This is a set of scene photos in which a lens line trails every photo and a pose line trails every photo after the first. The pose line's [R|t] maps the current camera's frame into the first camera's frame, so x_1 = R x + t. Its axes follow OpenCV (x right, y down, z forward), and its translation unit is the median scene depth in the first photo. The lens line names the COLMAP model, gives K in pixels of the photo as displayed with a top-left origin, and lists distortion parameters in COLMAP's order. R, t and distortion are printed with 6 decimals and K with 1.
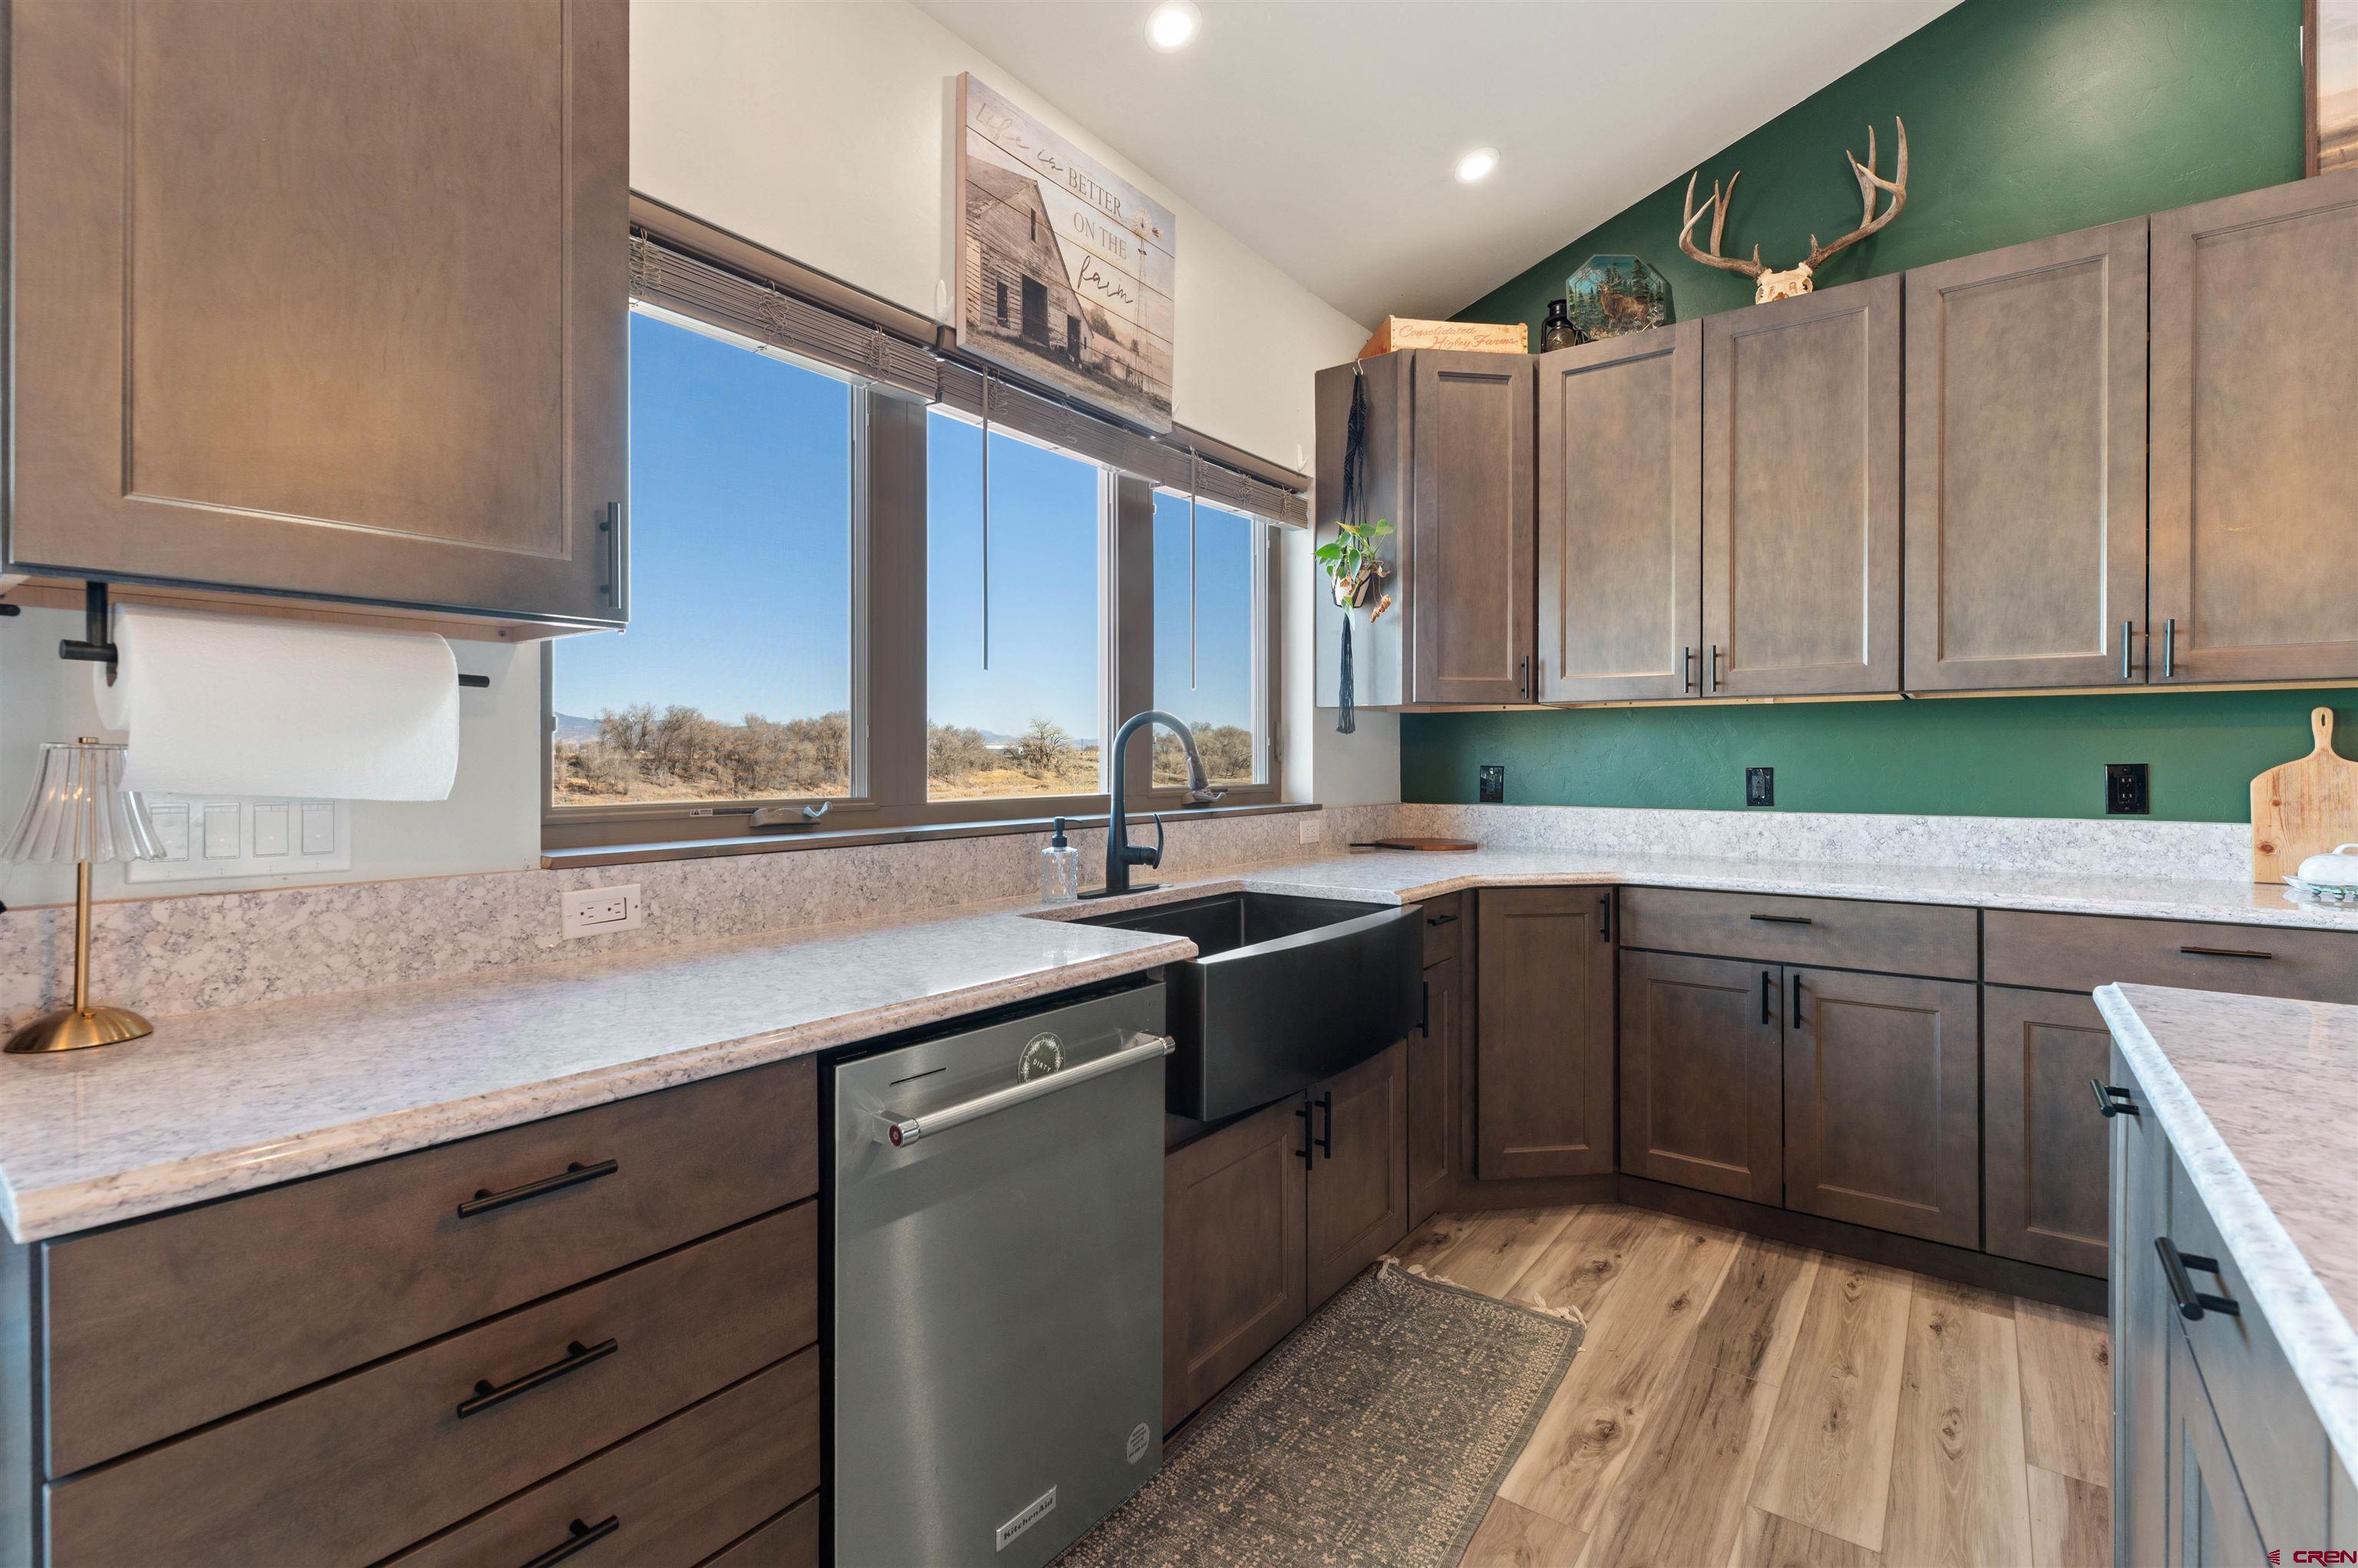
lens RADIAL K [[1055.1, 0, 1173.5], [0, 1055.1, 753.4], [0, 0, 1]] dist [0.000627, -0.000163]
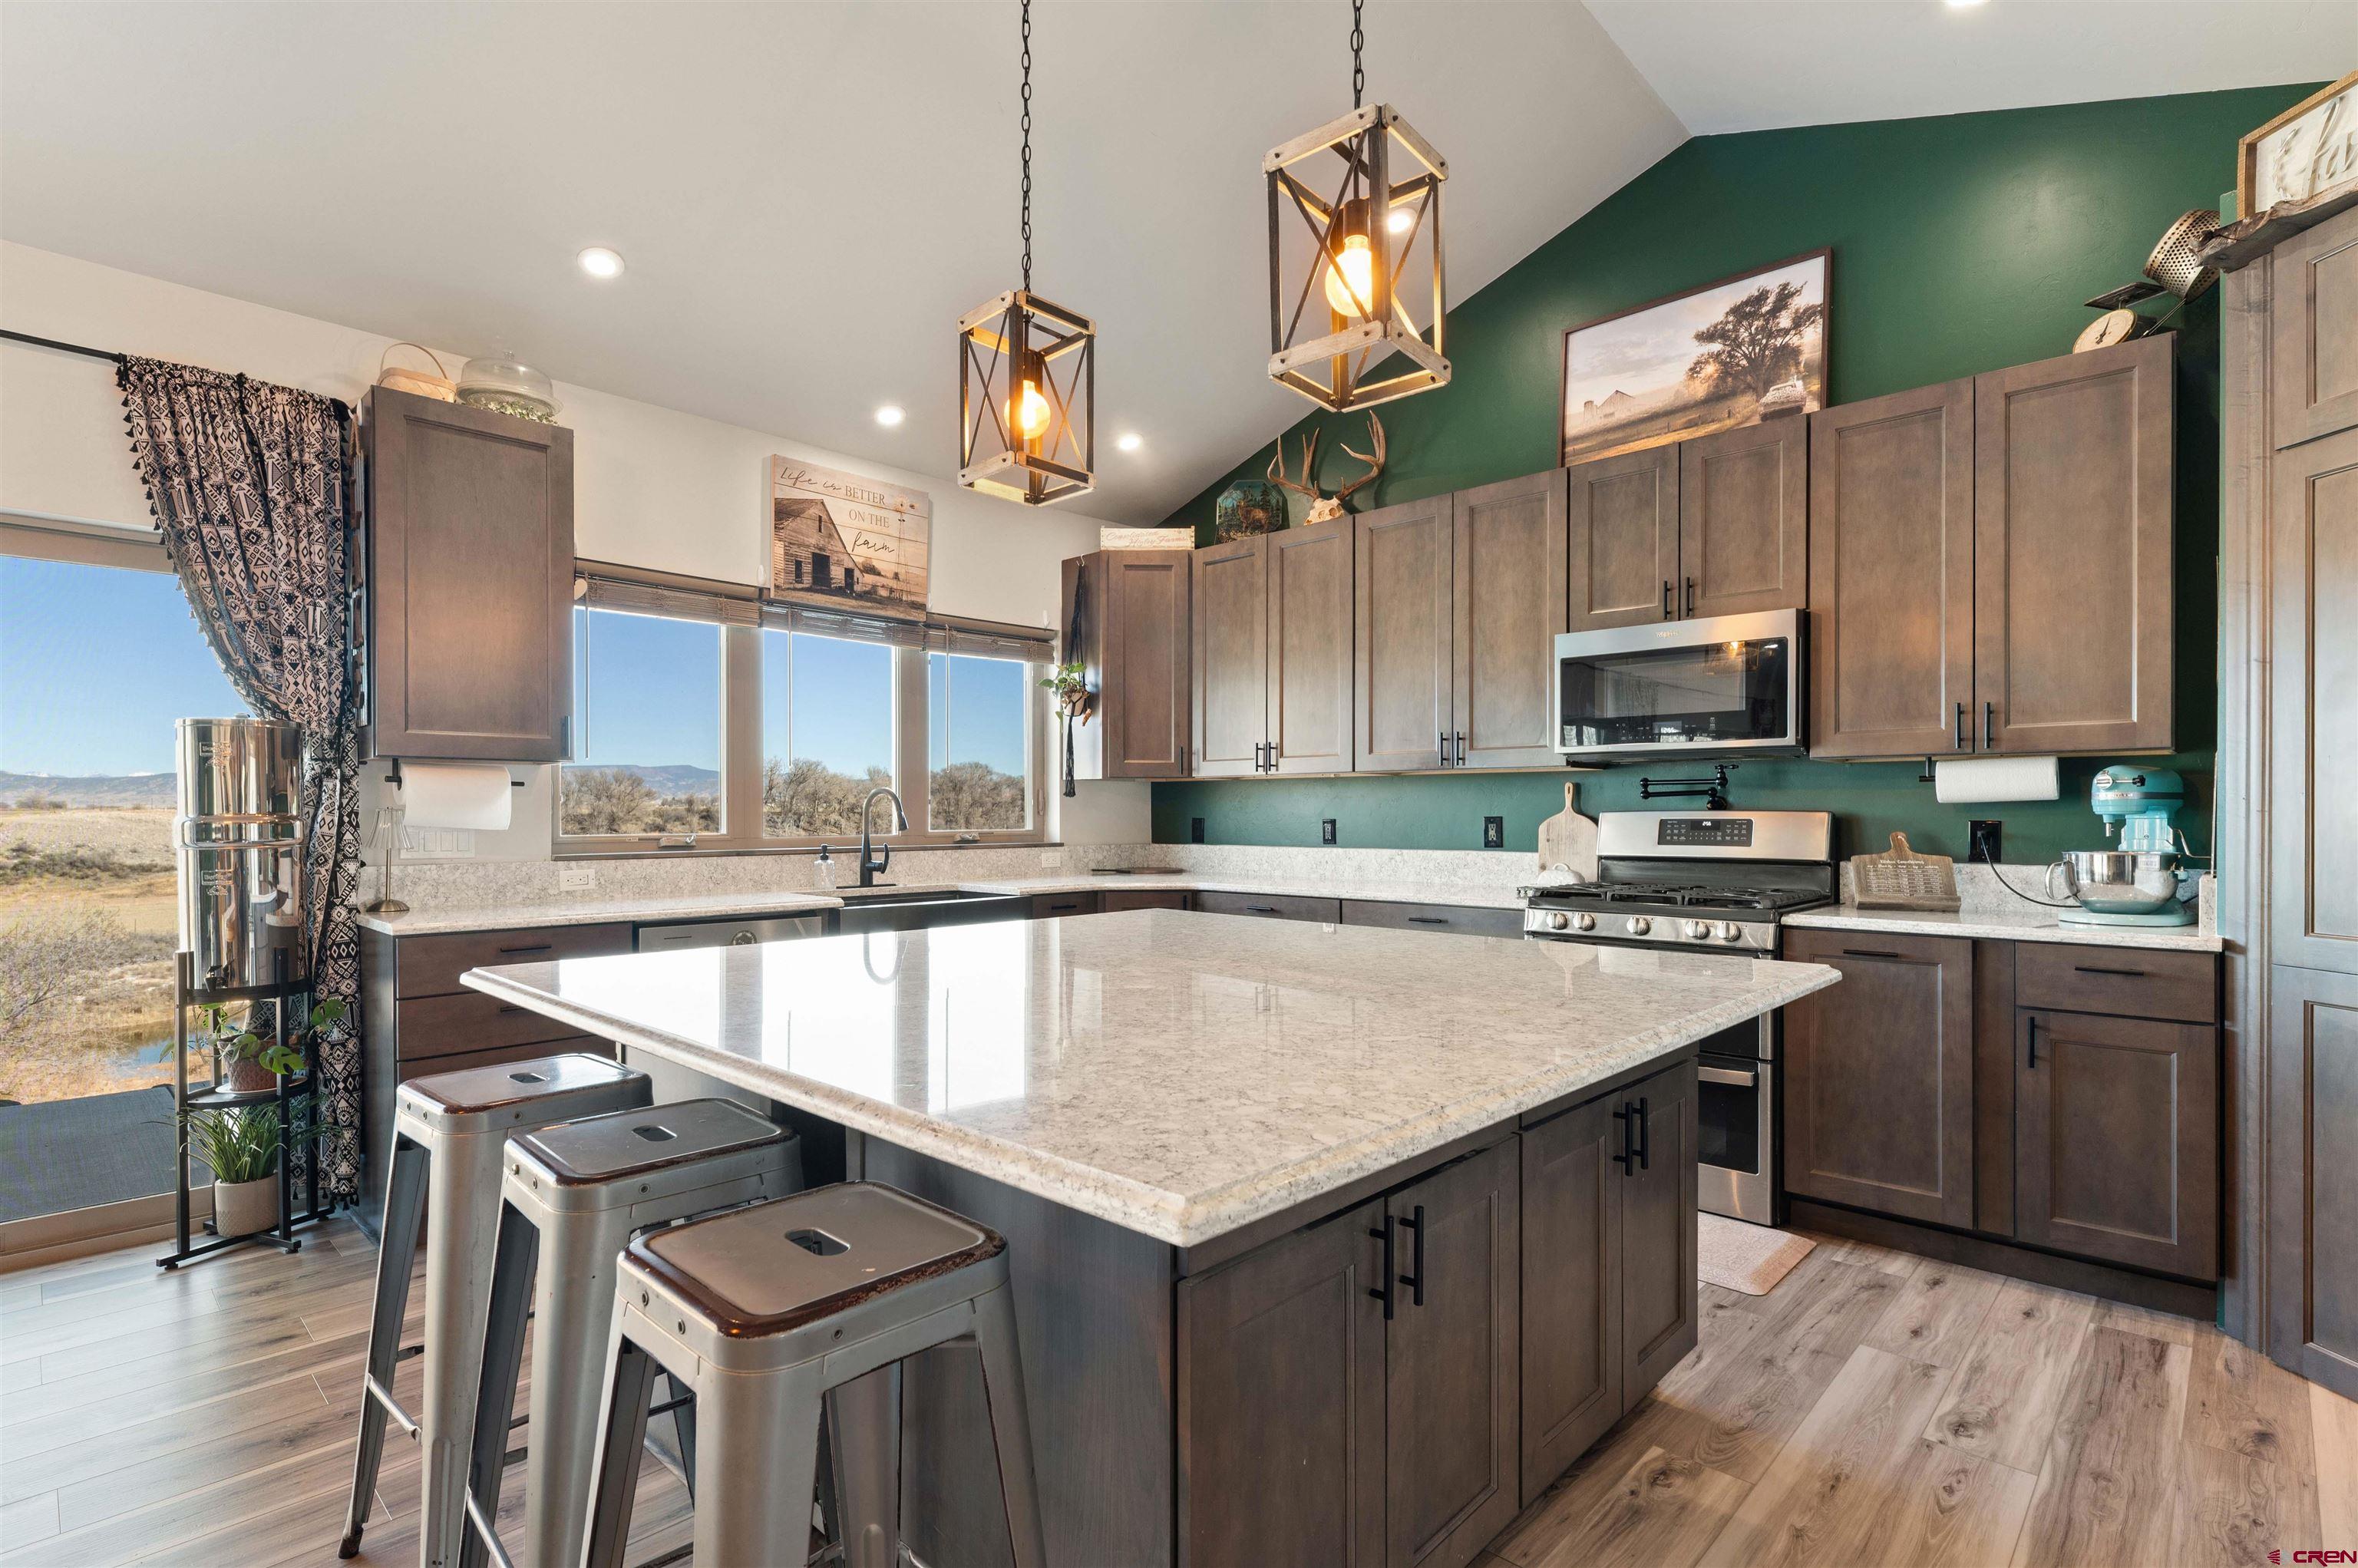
lens RADIAL K [[1129.4, 0, 1181.1], [0, 1129.4, 807.8], [0, 0, 1]] dist [-0.000970, -0.000061]
pose [[0.992685, -0.000924, -0.120733, 0.673963], [0.001113, 0.999998, 0.001501, -0.006783], [0.120731, -0.001625, 0.992684, -0.813955]]
